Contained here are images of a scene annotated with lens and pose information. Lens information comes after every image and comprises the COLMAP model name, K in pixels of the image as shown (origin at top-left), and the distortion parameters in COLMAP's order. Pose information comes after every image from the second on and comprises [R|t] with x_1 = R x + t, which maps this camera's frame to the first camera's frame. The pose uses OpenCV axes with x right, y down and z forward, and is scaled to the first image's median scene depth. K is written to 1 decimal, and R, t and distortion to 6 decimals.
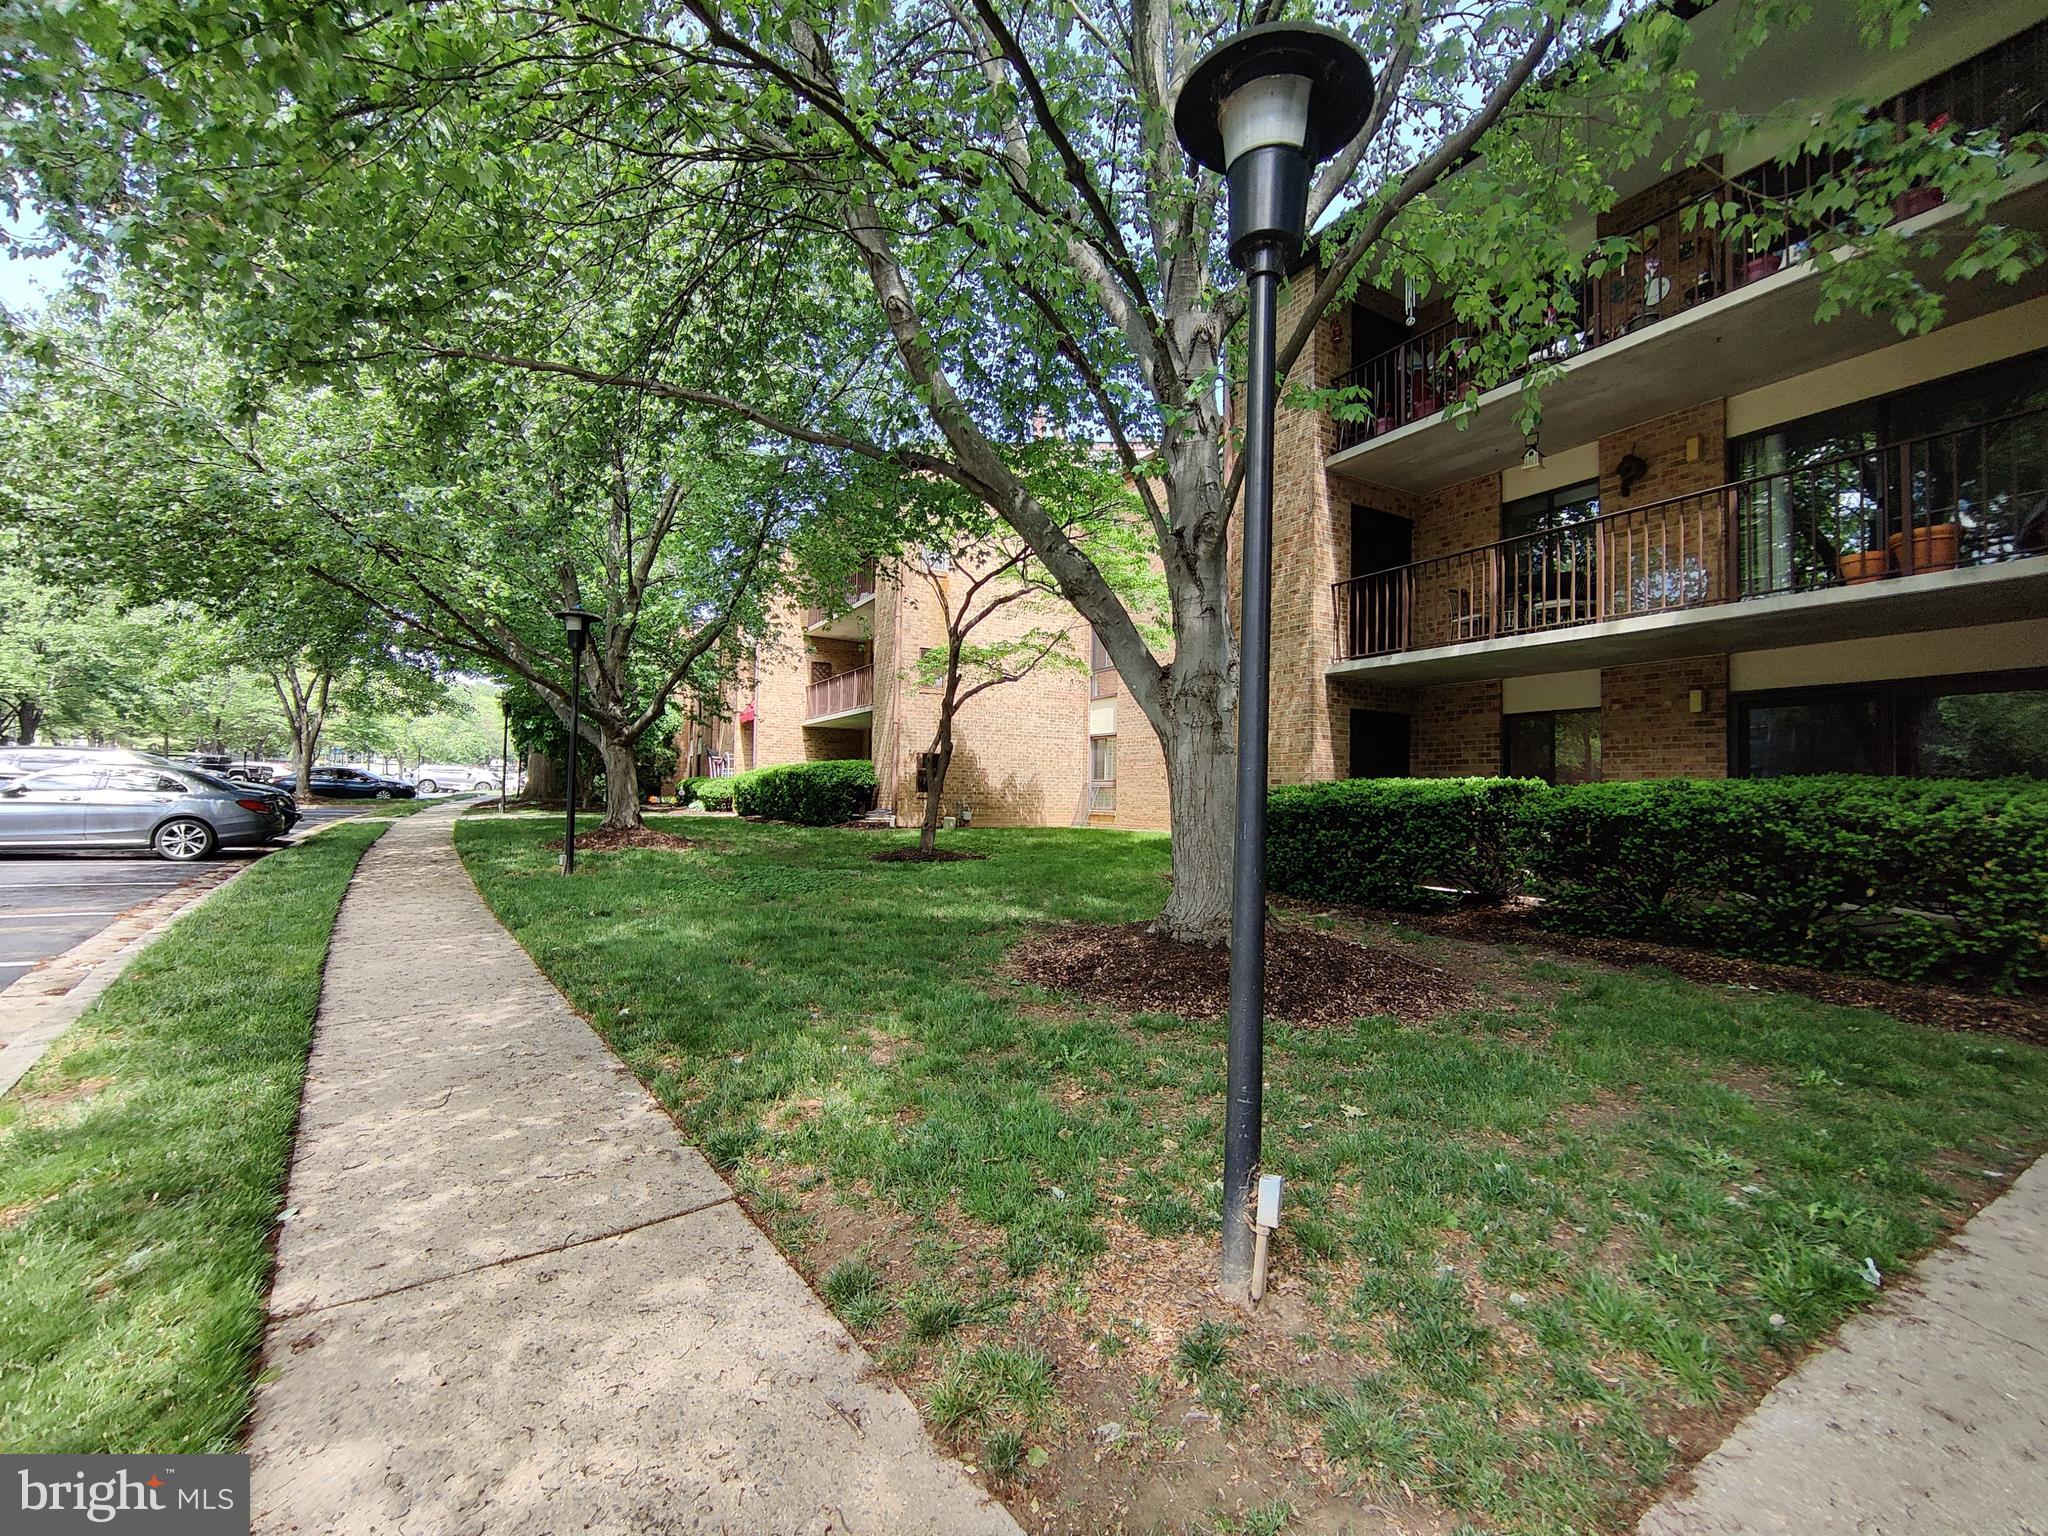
lens RADIAL K [[889.8, 0, 1033.4], [0, 889.8, 772.2], [0, 0, 1]] dist [-0.002753, 0.005777]
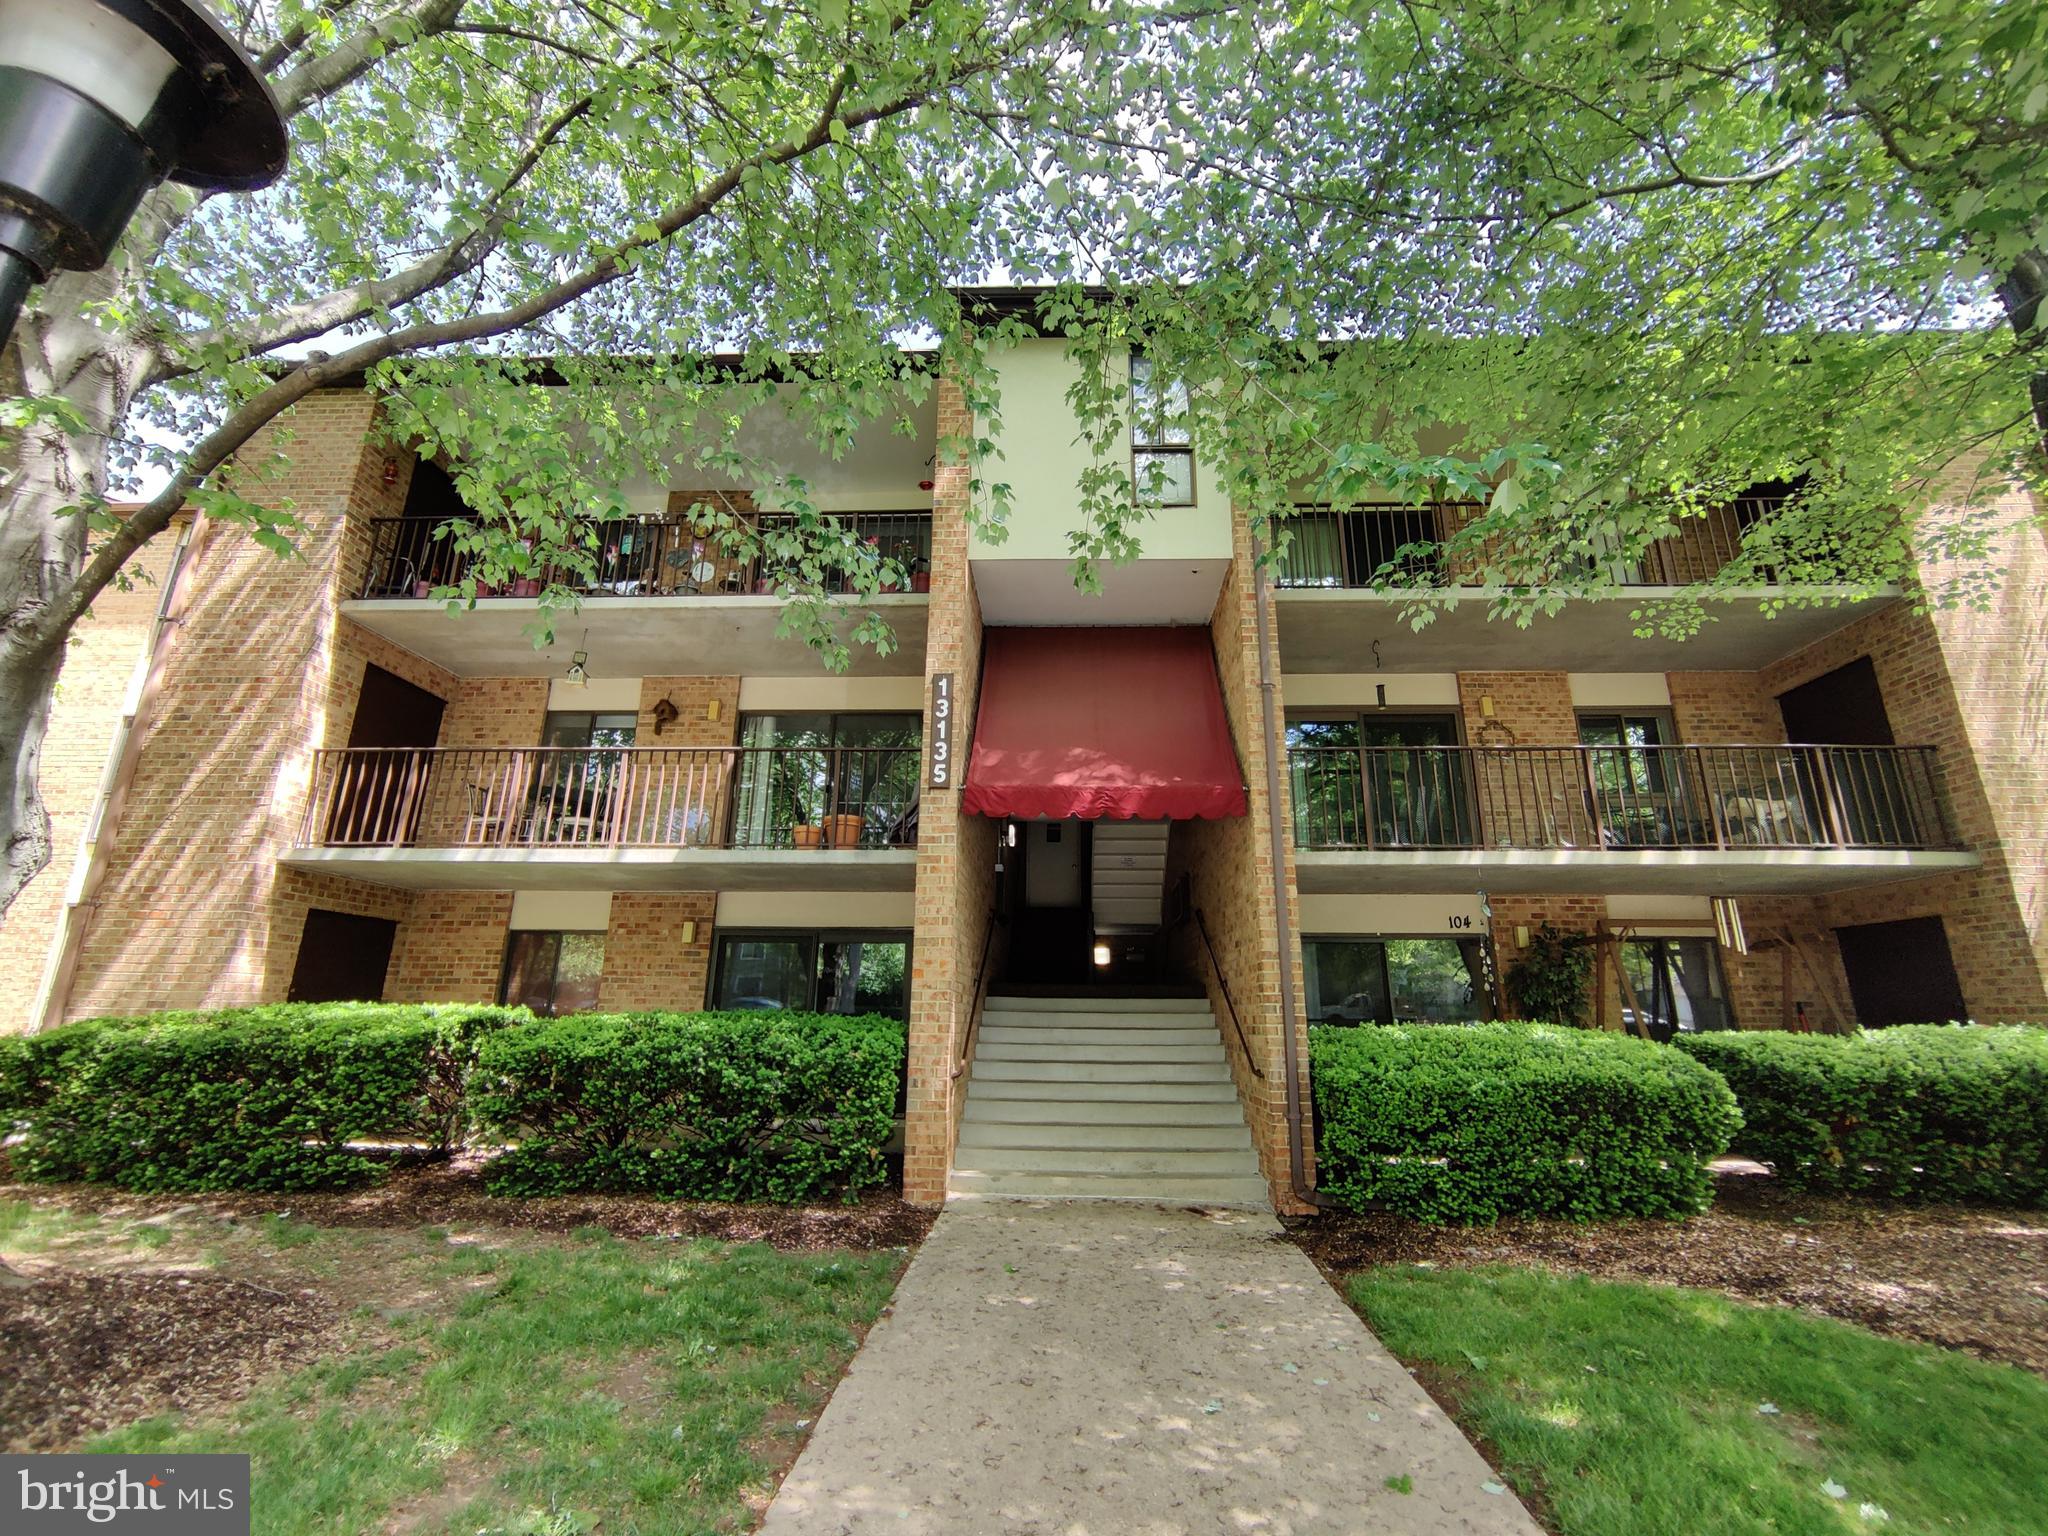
lens RADIAL K [[871.4, 0, 1042.3], [0, 871.4, 772.9], [0, 0, 1]] dist [-0.000349, 0.001088]
pose [[0.554453, 0.209511, 0.805411, 0.096610], [-0.027086, 0.971822, -0.234153, -0.034593], [-0.831774, 0.108011, 0.544505, 0.044087]]
